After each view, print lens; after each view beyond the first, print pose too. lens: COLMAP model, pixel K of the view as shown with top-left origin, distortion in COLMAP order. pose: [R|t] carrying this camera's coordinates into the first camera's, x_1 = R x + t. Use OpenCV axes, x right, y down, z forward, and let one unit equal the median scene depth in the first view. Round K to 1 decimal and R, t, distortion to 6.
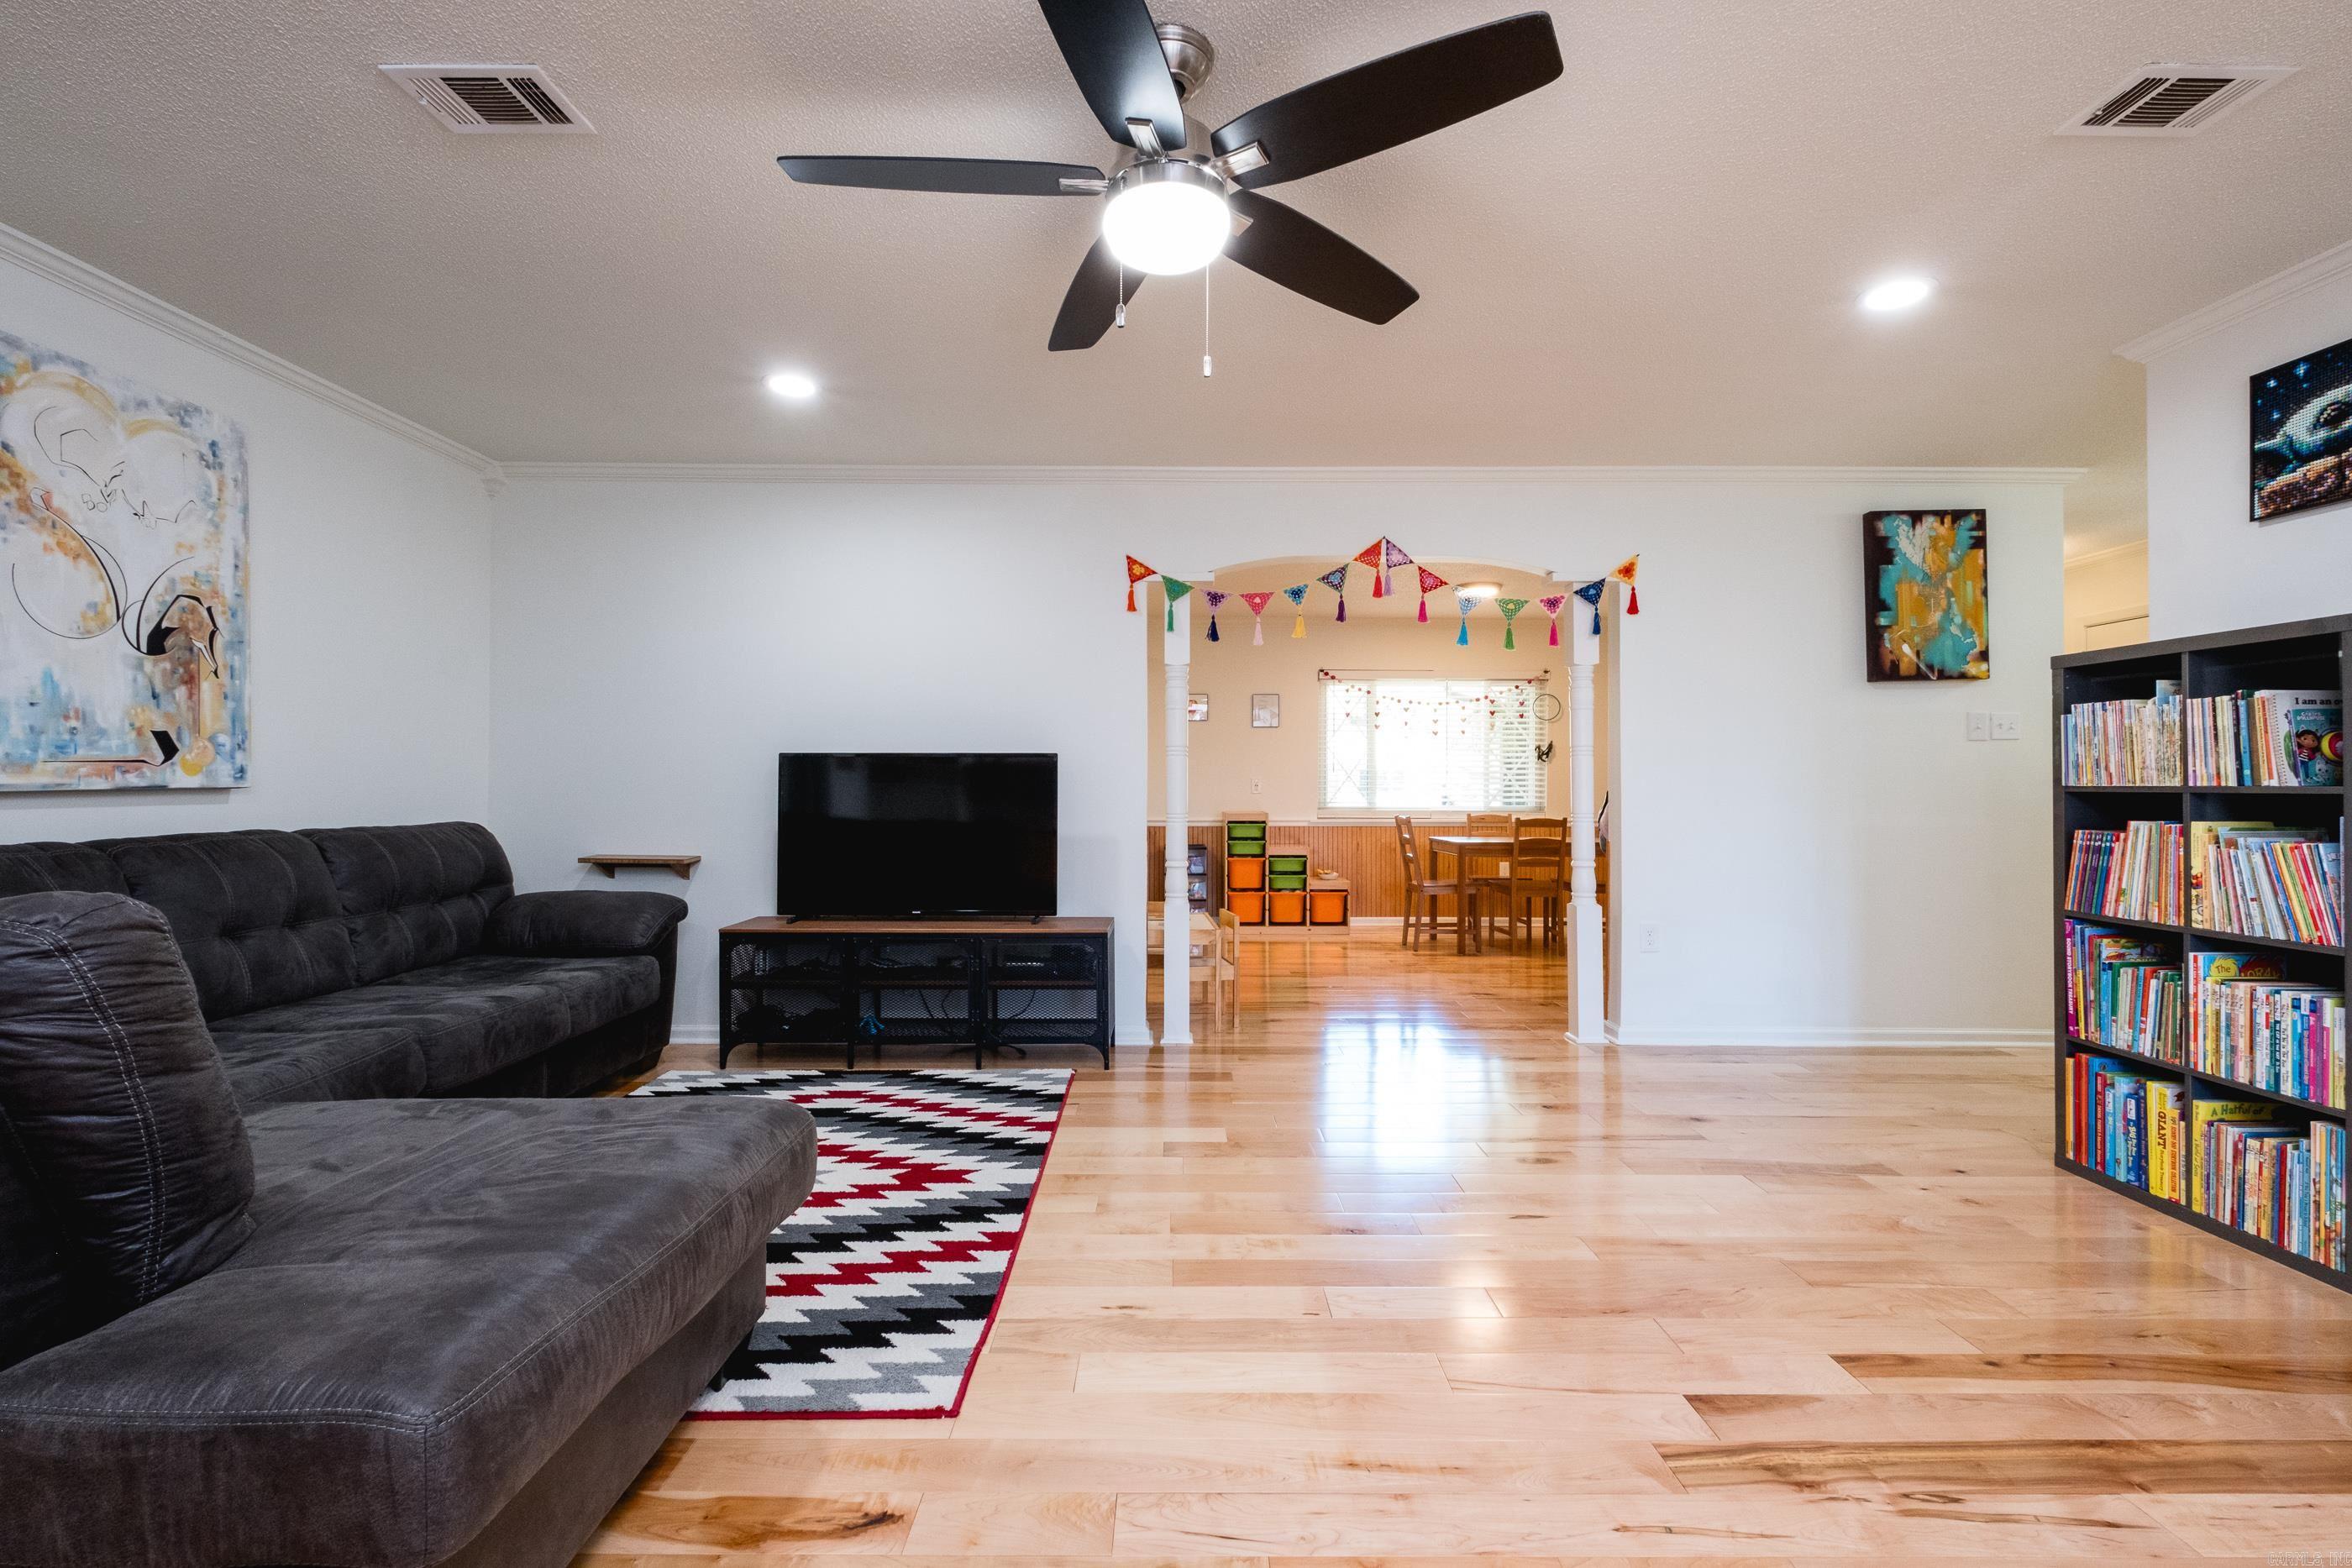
lens RADIAL K [[1007.5, 0, 1168.0], [0, 1007.5, 779.2], [0, 0, 1]] dist [0.002676, -0.003113]
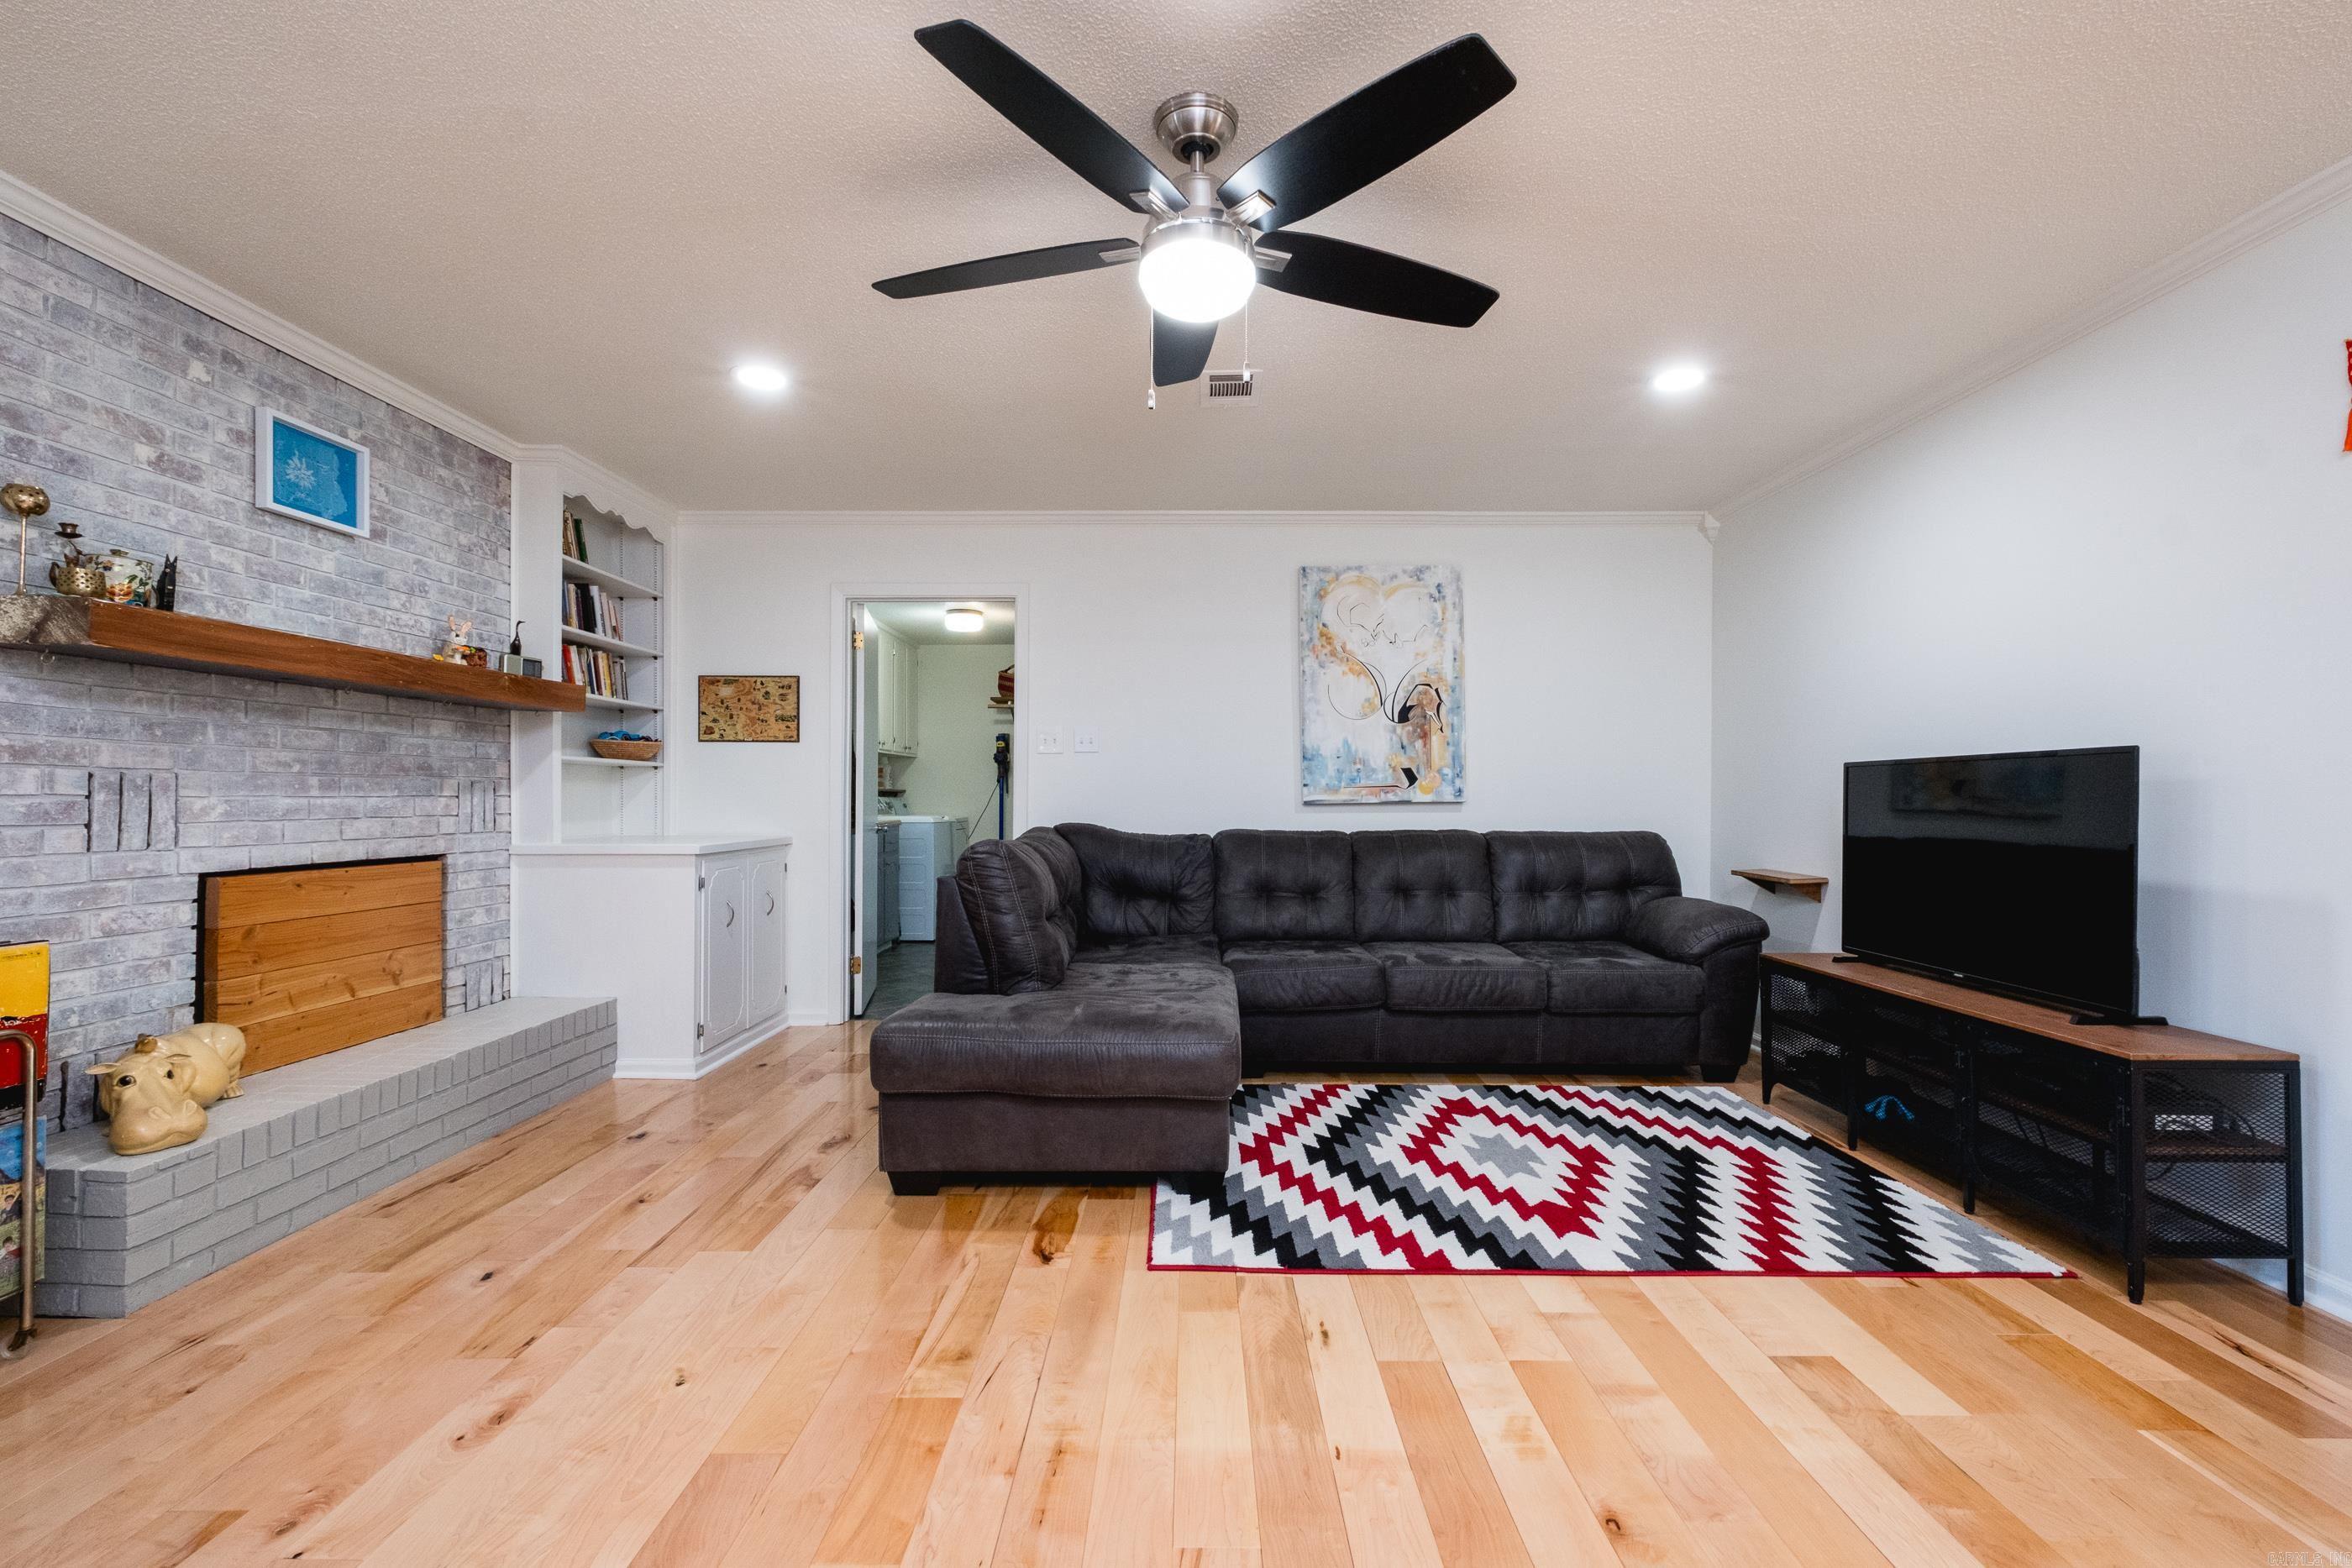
lens RADIAL K [[1034.7, 0, 1202.3], [0, 1034.7, 794.3], [0, 0, 1]] dist [0.008834, -0.006156]
pose [[0.005755, -0.005065, -0.999971, 0.710047], [0.005540, 0.999972, -0.005033, 0.002703], [0.999968, -0.005511, 0.005783, 0.643391]]
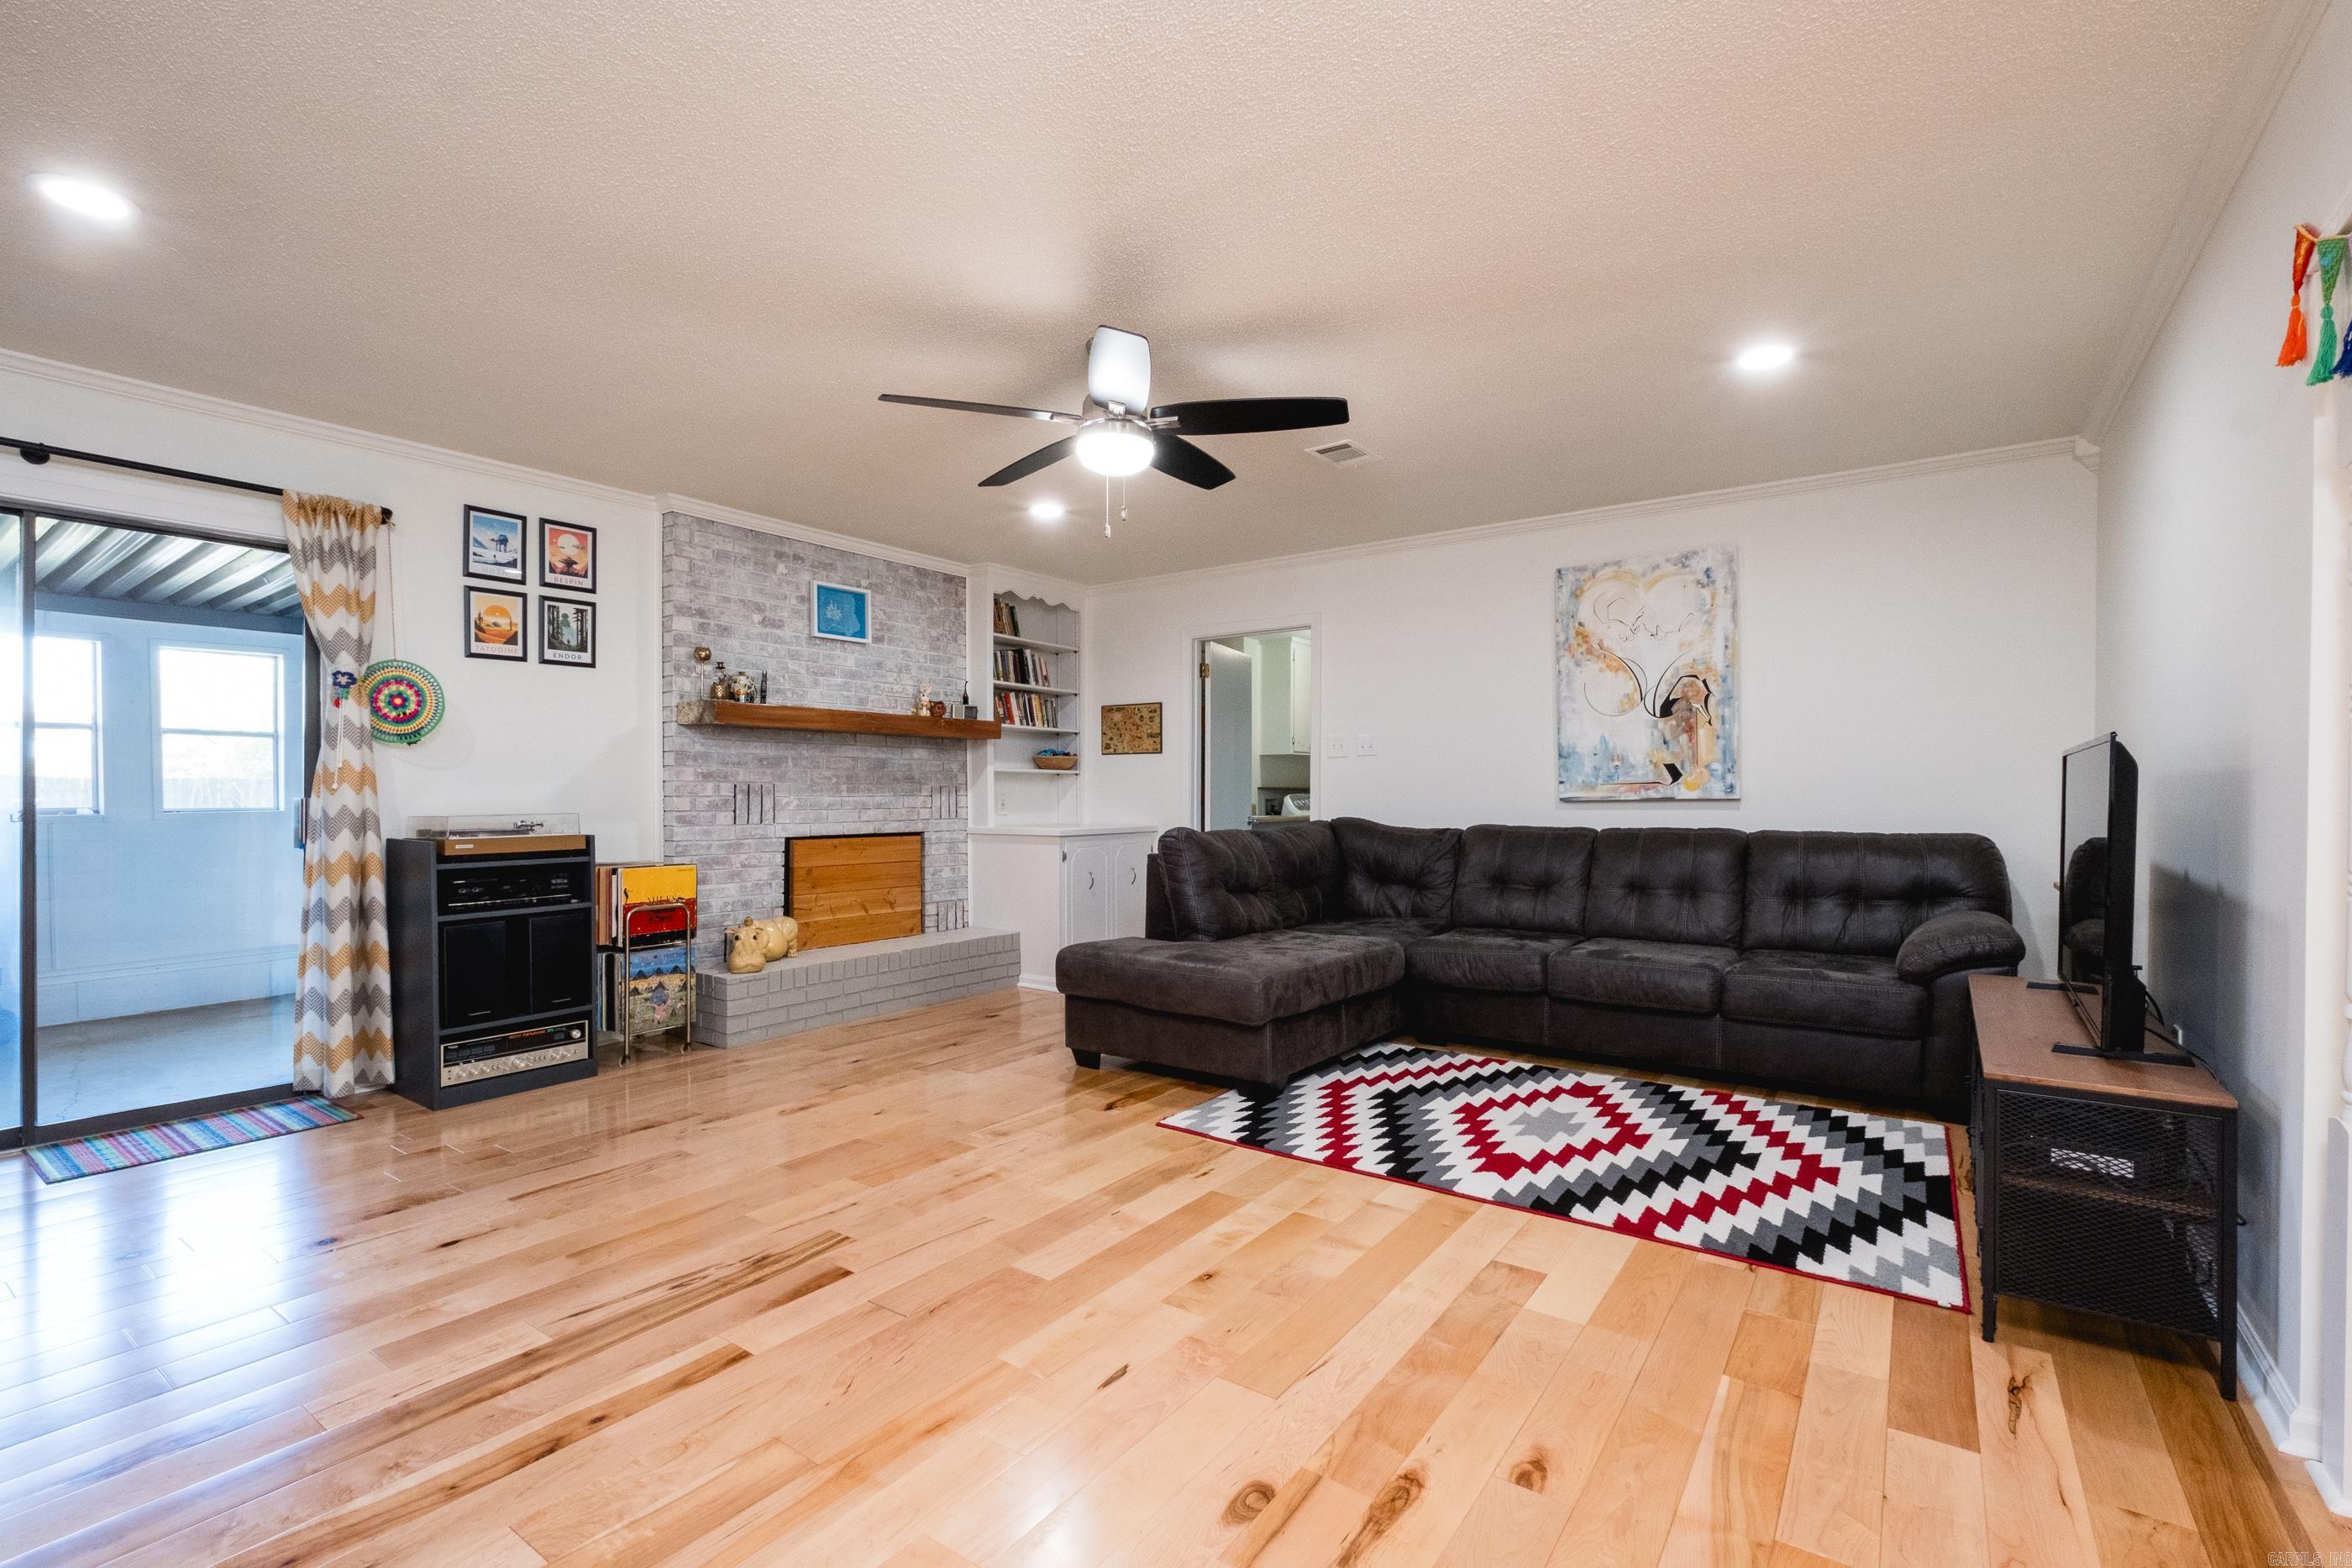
lens RADIAL K [[1076.4, 0, 1151.8], [0, 1076.4, 804.9], [0, 0, 1]] dist [0.003862, -0.000193]
pose [[-0.588494, 0.006112, -0.808478, 0.878664], [0.006059, 0.999977, 0.003149, 0.007672], [0.808479, -0.003045, -0.588518, 1.331533]]
